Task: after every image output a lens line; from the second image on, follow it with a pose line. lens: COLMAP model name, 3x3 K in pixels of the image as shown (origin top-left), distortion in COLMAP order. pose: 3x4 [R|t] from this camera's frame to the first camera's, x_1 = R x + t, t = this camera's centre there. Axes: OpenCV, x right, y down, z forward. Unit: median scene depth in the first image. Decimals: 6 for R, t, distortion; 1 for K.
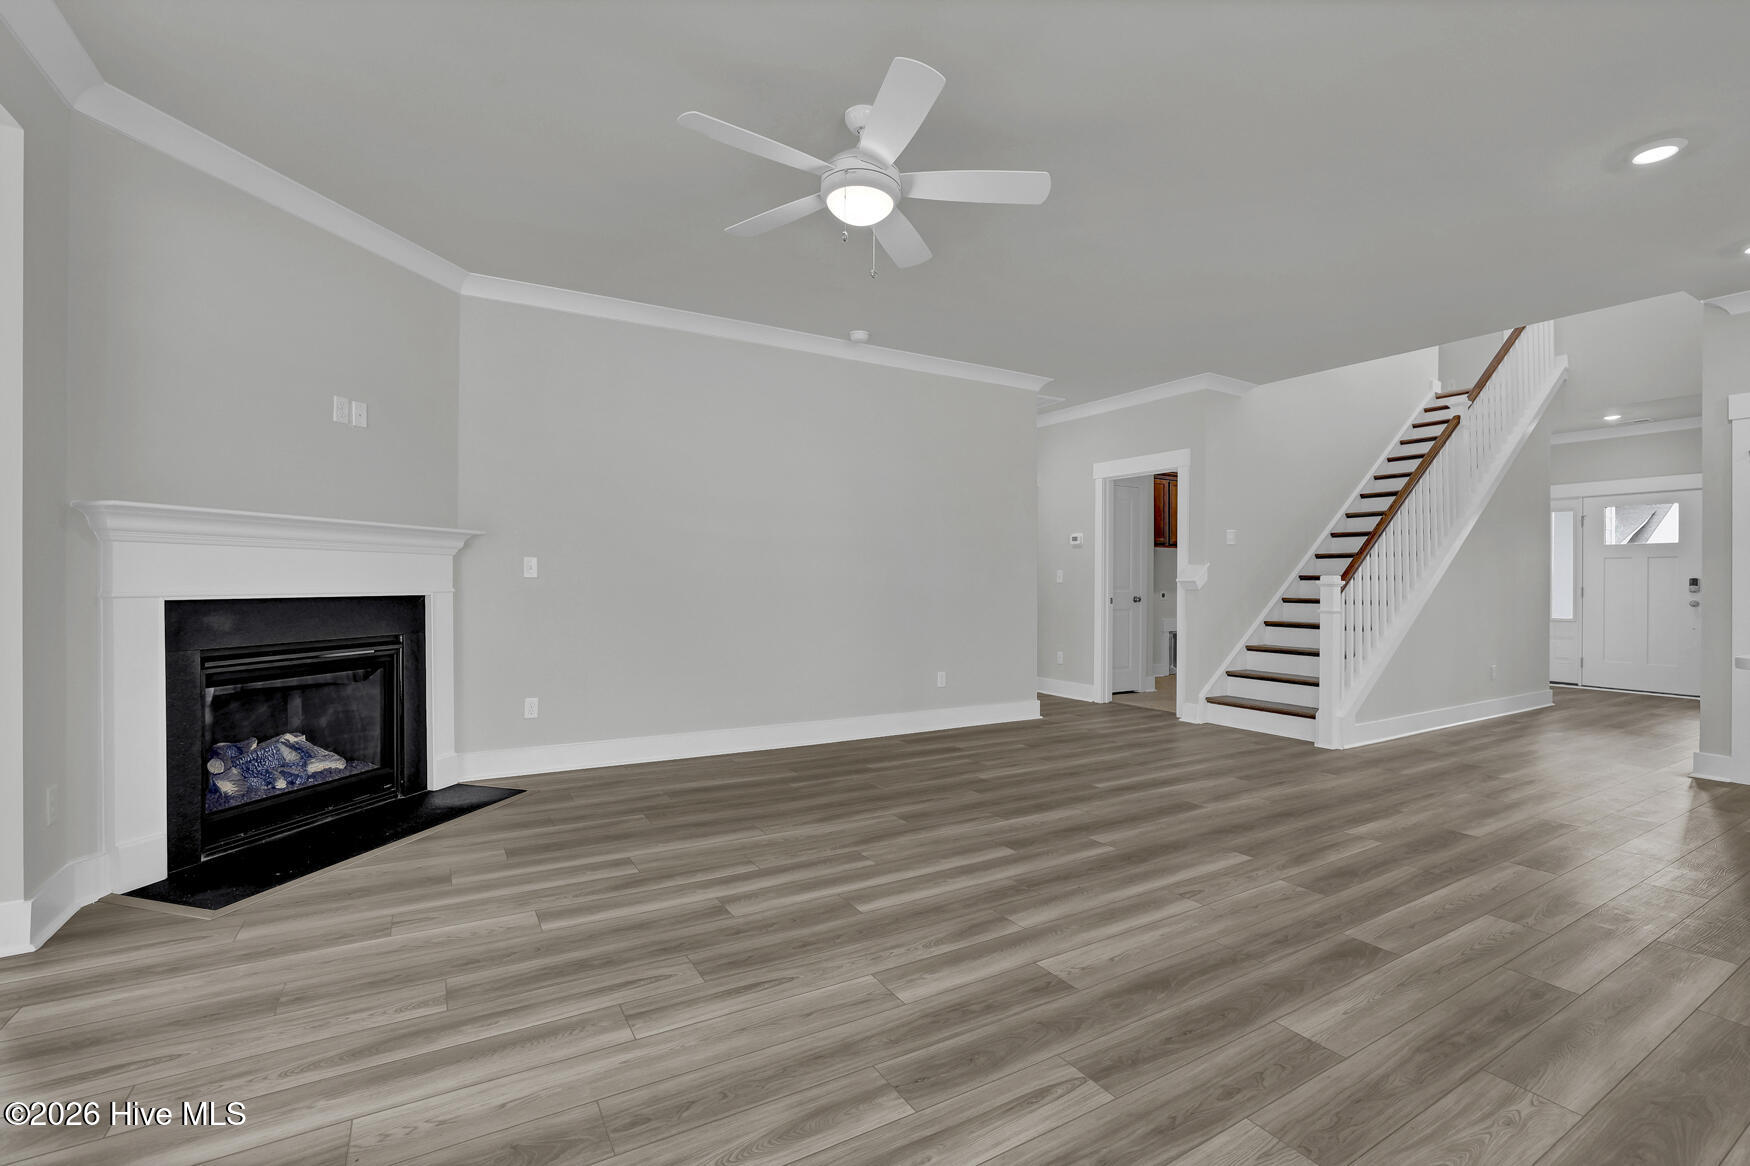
lens RADIAL K [[761.8, 0, 873.0], [0, 761.8, 575.1], [0, 0, 1]] dist [-0.033522, 0.000330]
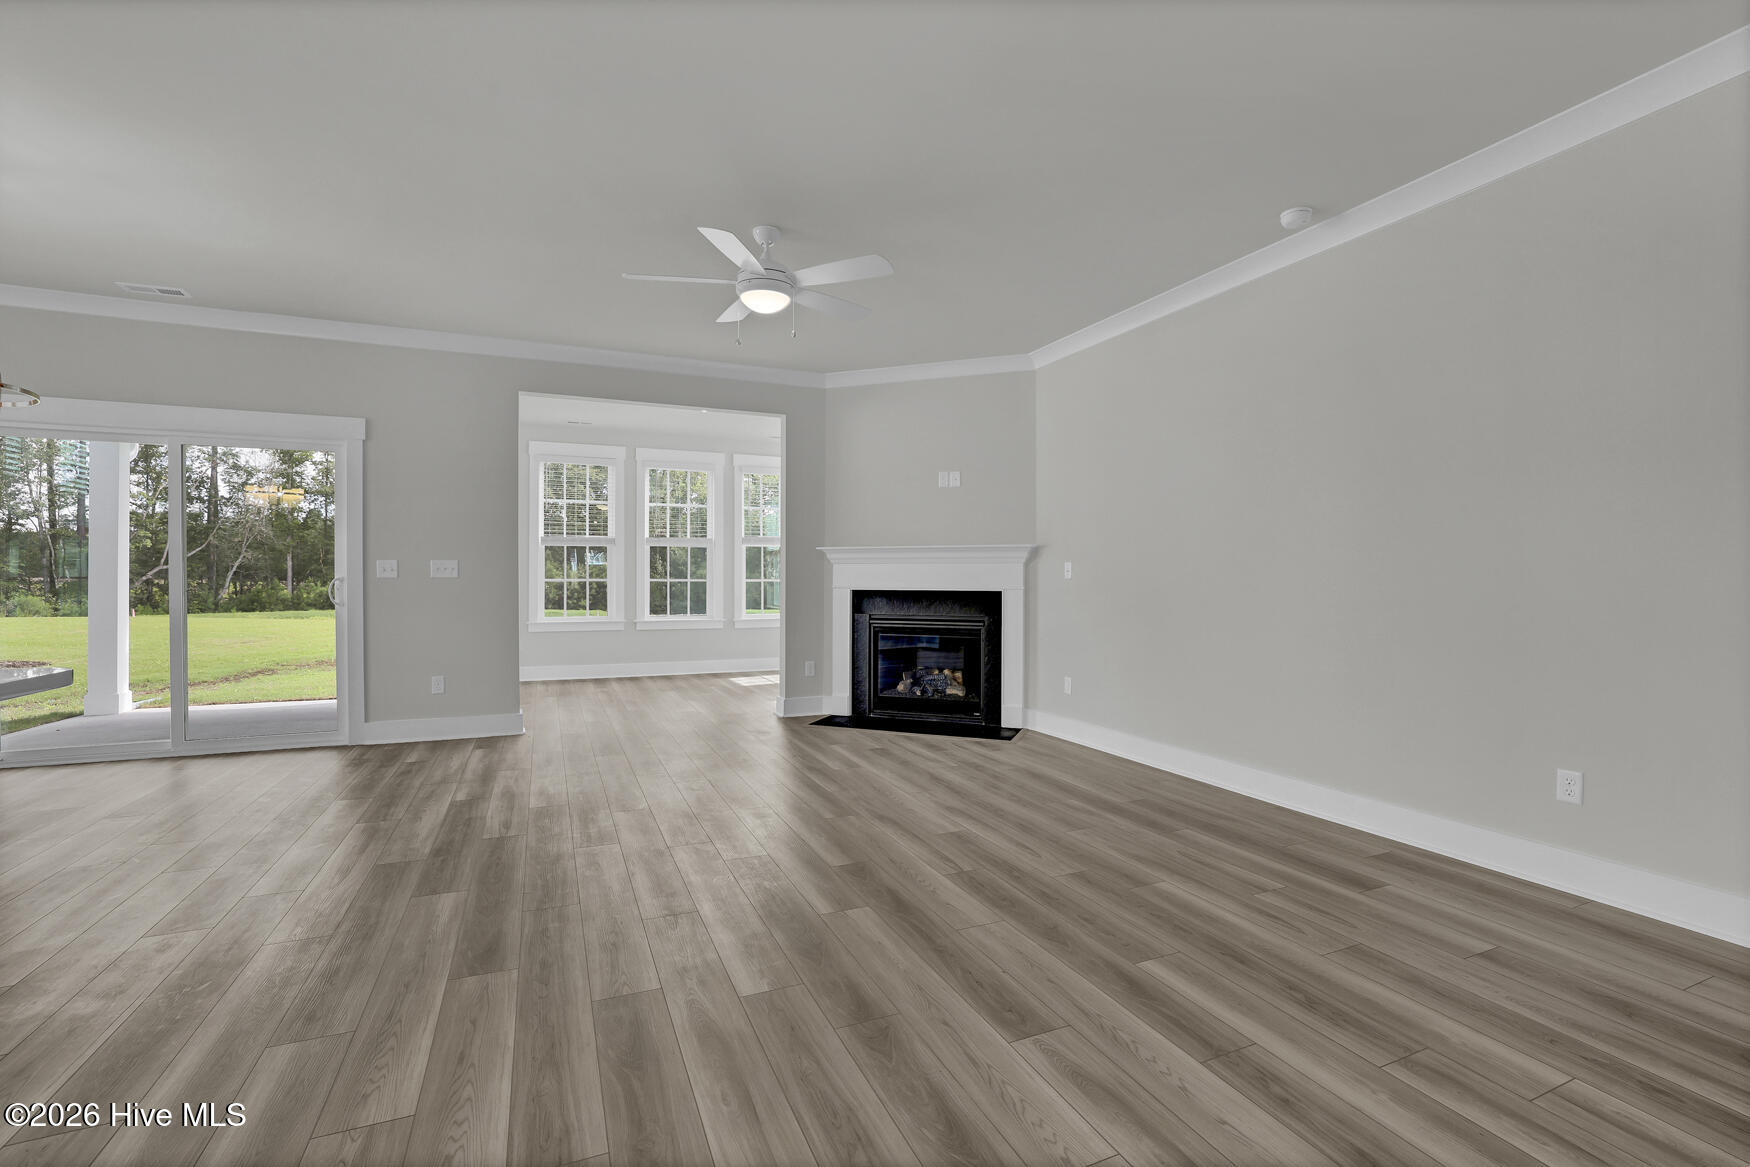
lens RADIAL K [[761.8, 0, 873.0], [0, 761.8, 575.6], [0, 0, 1]] dist [-0.033522, 0.000330]
pose [[-0.120710, -0.012895, -0.992604, 0.992493], [0.006889, 0.999881, -0.013827, 0.017184], [0.992664, -0.008507, -0.120607, 1.033400]]
